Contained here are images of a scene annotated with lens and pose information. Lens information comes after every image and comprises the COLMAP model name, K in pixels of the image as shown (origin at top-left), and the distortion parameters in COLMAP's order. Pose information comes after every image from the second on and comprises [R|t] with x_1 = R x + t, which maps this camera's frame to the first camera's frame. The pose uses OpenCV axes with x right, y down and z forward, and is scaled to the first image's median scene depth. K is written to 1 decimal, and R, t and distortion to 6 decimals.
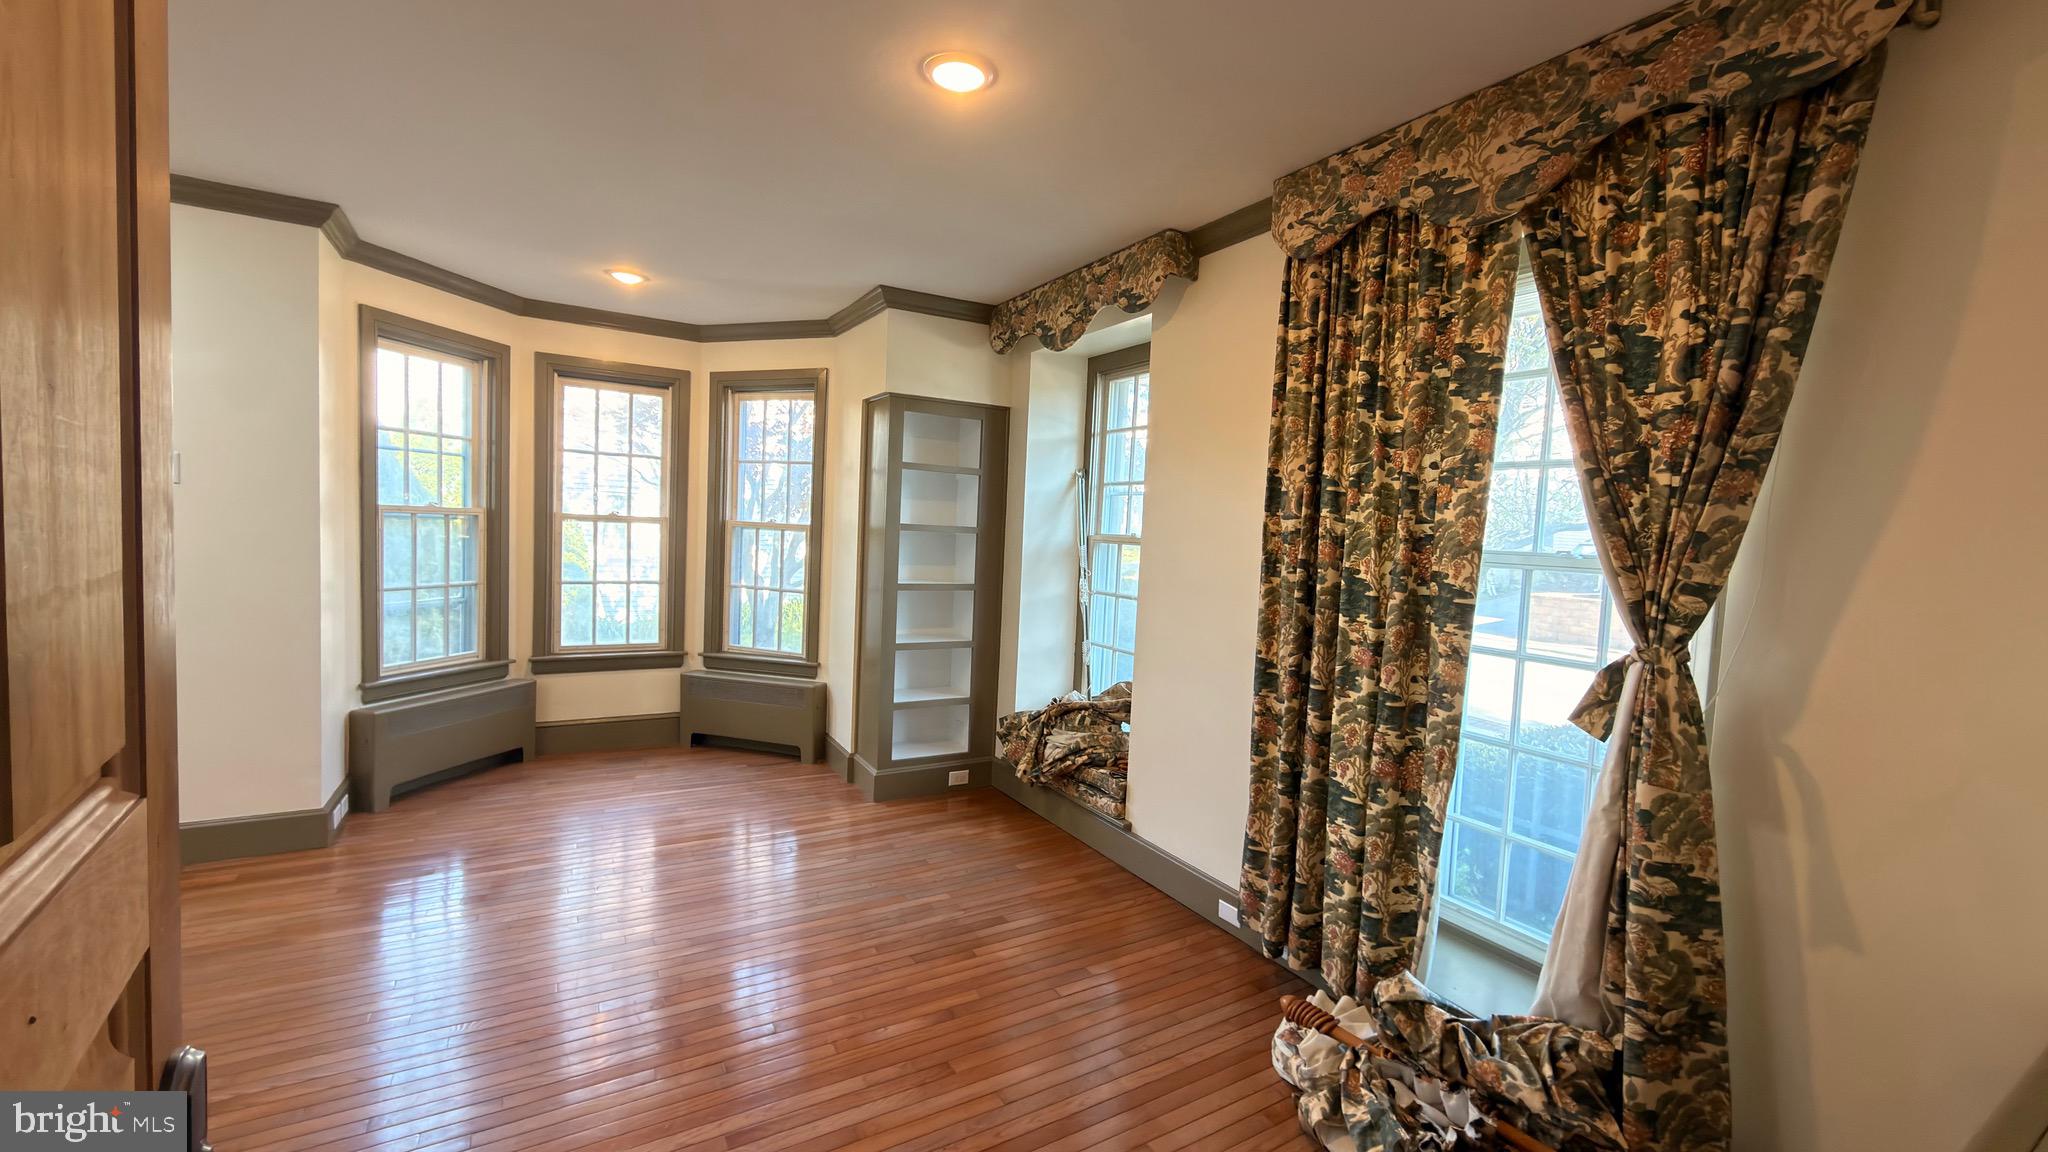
lens RADIAL K [[811.1, 0, 1025.2], [0, 811.1, 572.1], [0, 0, 1]] dist [-0.002270, 0.000305]
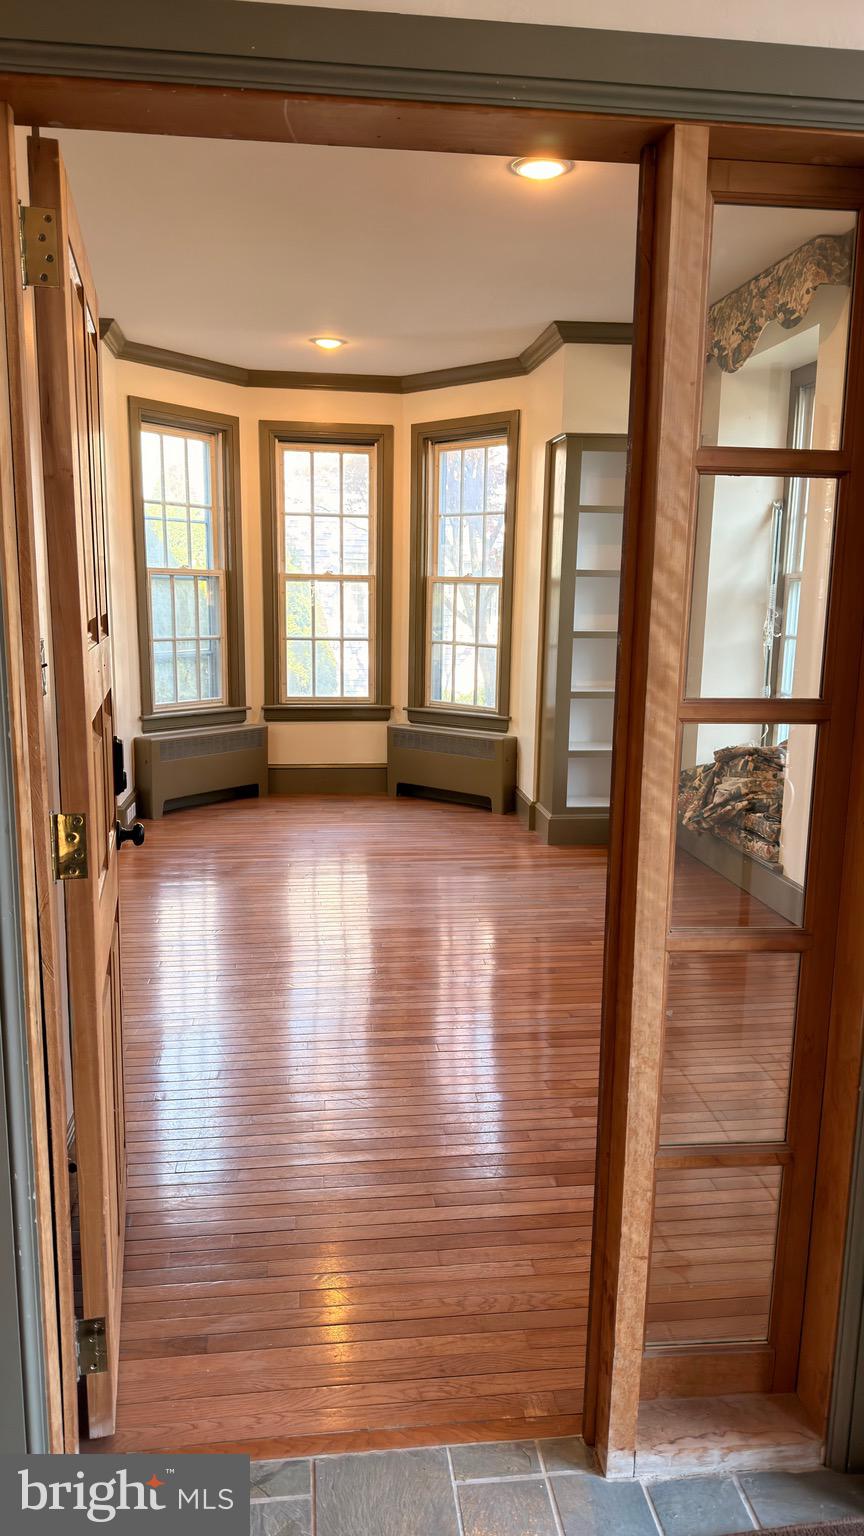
lens RADIAL K [[1071.6, 0, 435.1], [0, 1071.6, 773.8], [0, 0, 1]] dist [0.065976, -0.021211]
pose [[0.919724, 0.038277, -0.390695, 0.199608], [0.003829, 0.994313, 0.106427, 0.045343], [0.392547, -0.099380, 0.914347, -0.281771]]
